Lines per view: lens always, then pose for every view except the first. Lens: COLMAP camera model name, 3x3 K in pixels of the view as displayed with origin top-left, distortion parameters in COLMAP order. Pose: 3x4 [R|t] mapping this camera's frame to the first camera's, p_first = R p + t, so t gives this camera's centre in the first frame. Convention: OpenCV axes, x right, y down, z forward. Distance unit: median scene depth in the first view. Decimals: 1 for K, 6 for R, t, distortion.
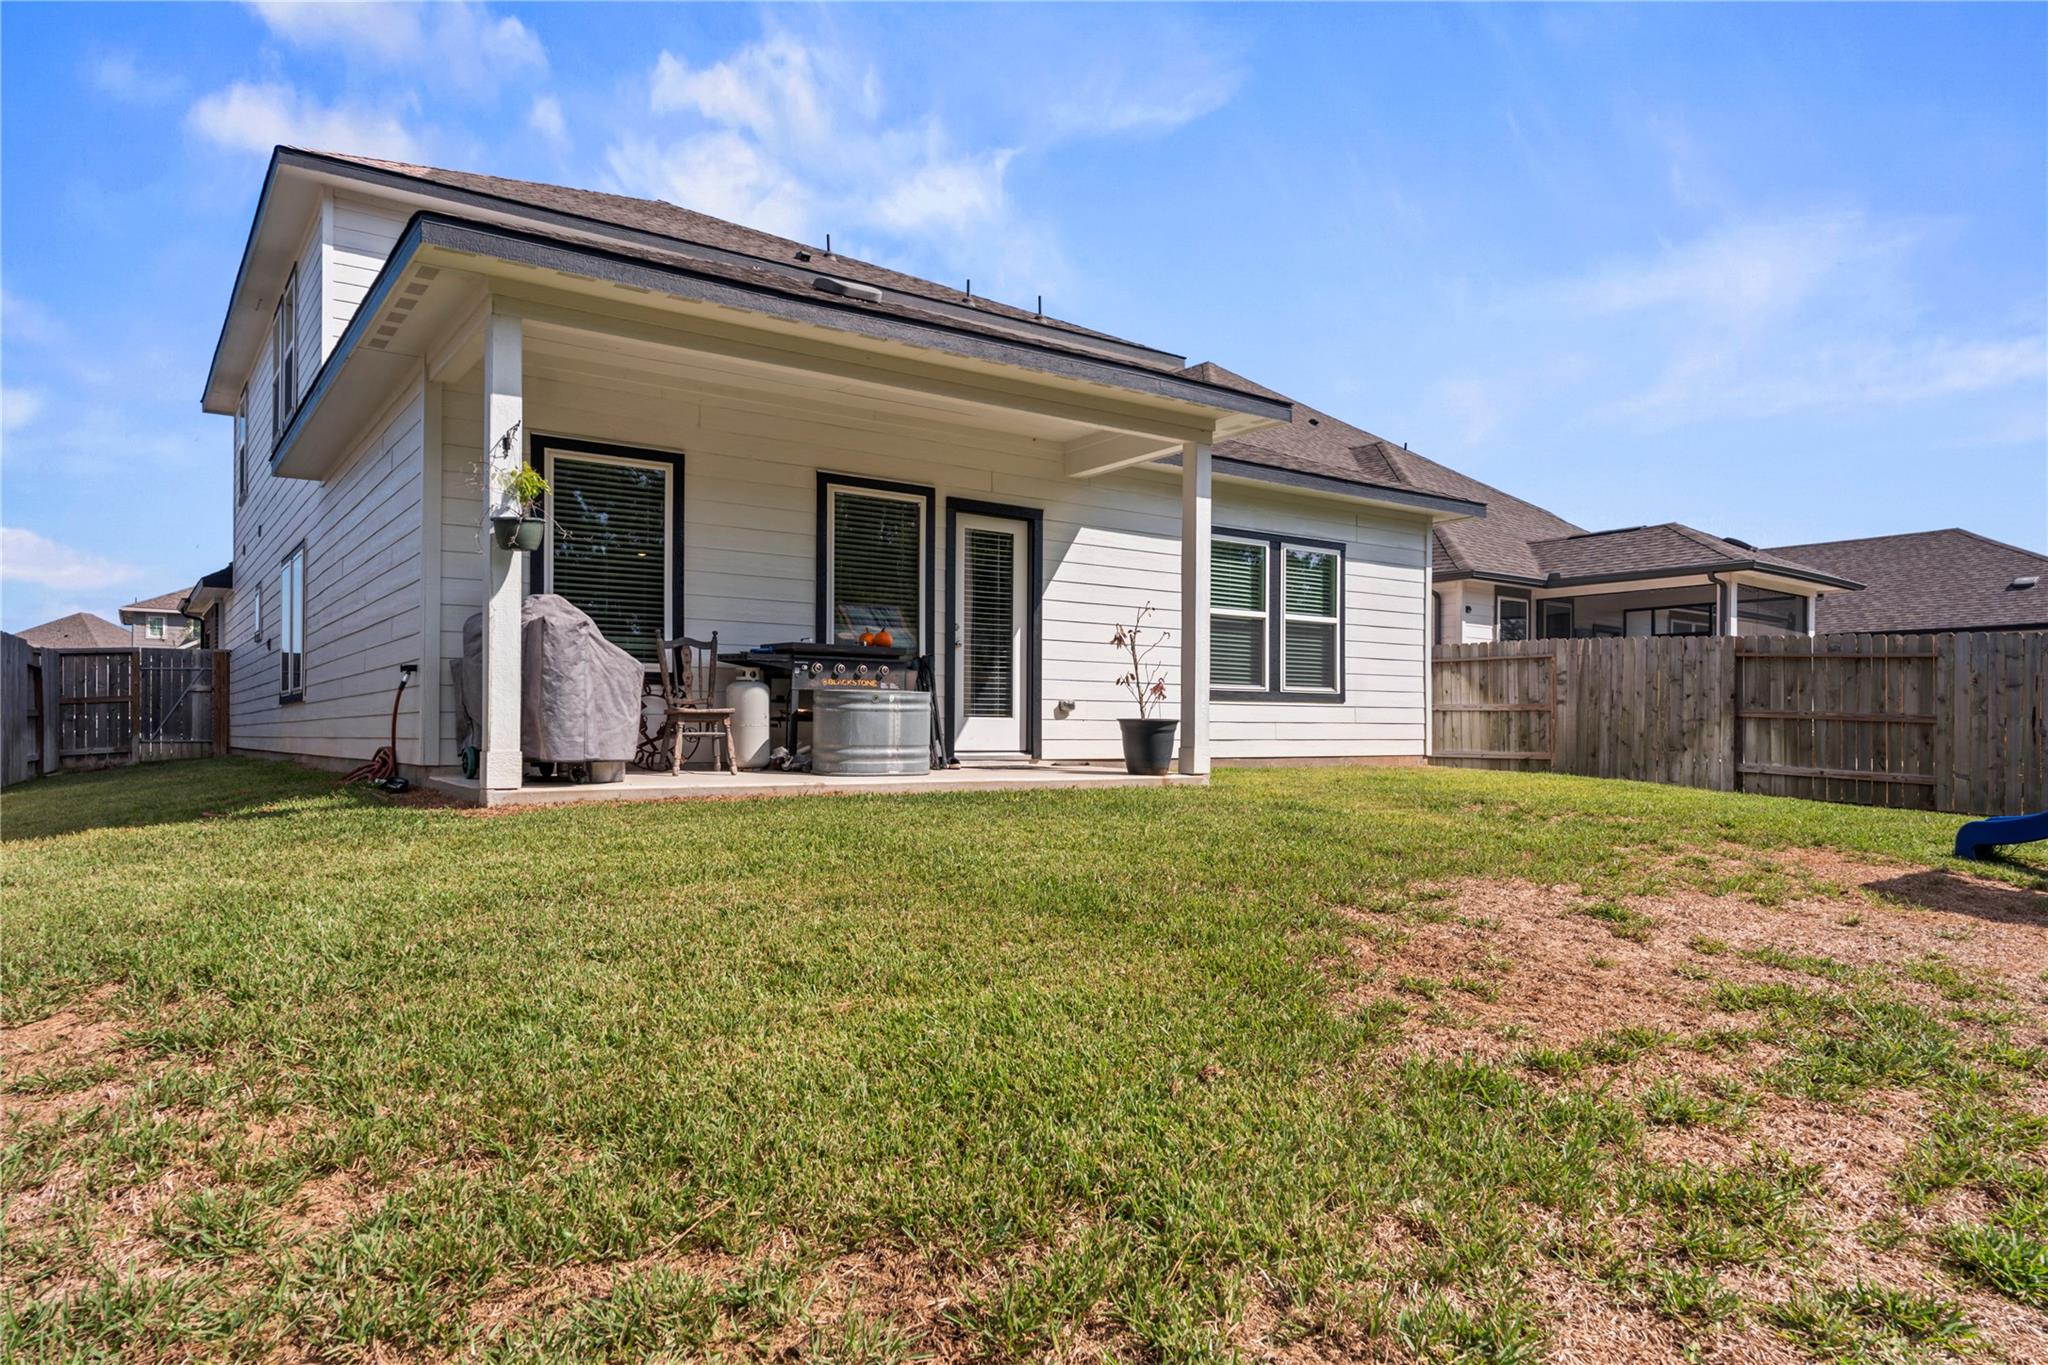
lens RADIAL K [[1288.8, 0, 1024.4], [0, 1288.8, 717.7], [0, 0, 1]] dist [0.001544, 0.000783]
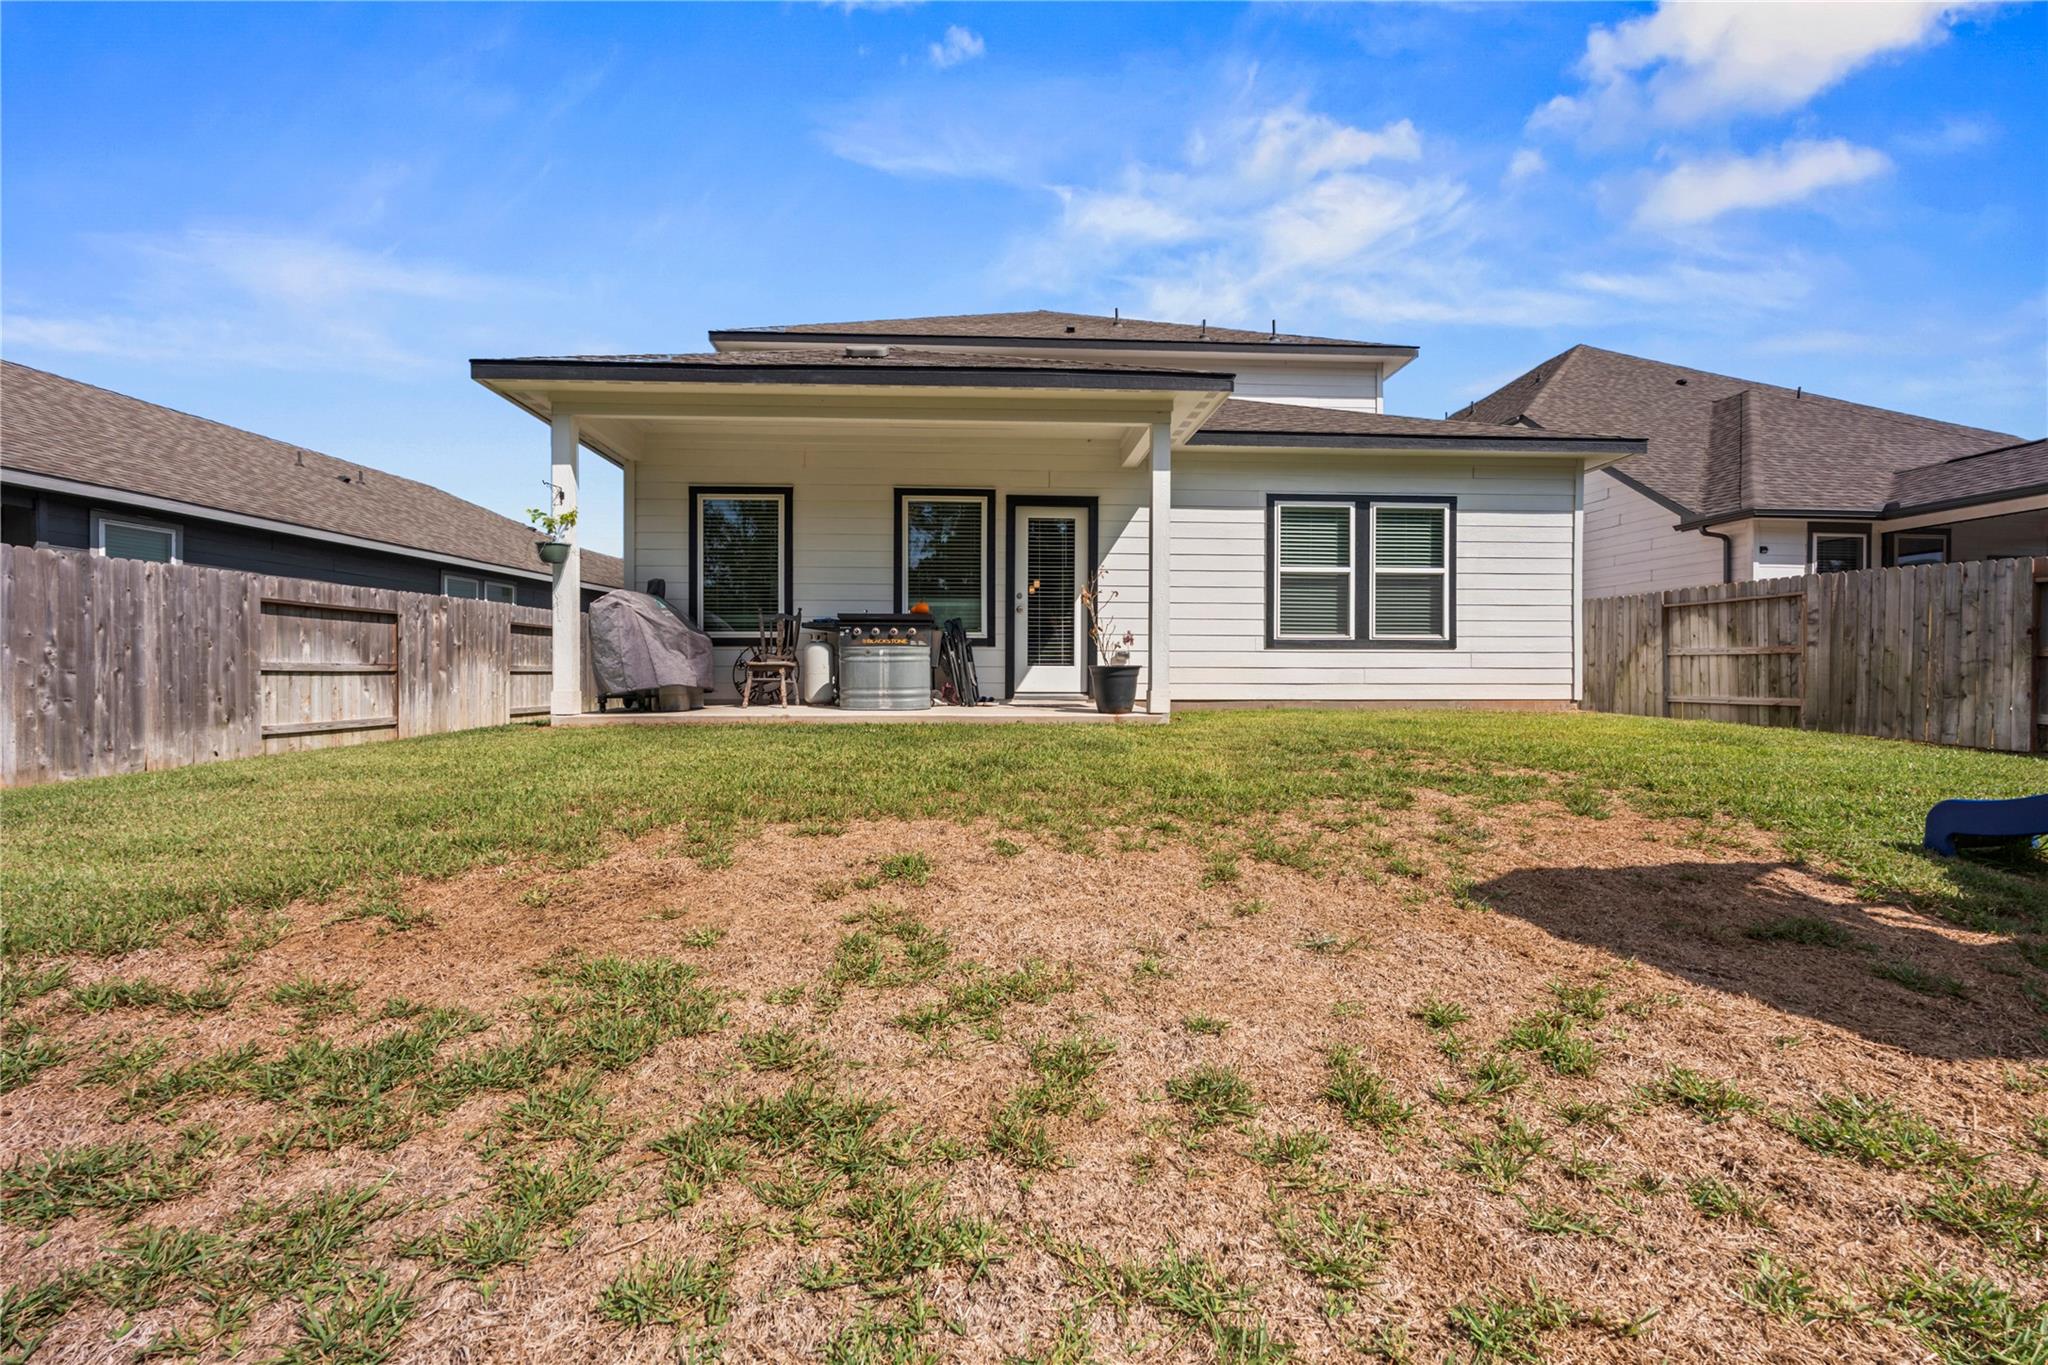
lens RADIAL K [[900.8, 0, 1024.0], [0, 900.8, 682.5], [0, 0, 1]] dist [-0.008604, -0.000300]
pose [[0.840940, -0.000943, -0.541127, 0.352505], [0.008048, 0.999910, 0.010763, 0.005033], [0.541068, -0.013406, 0.840872, 0.199783]]
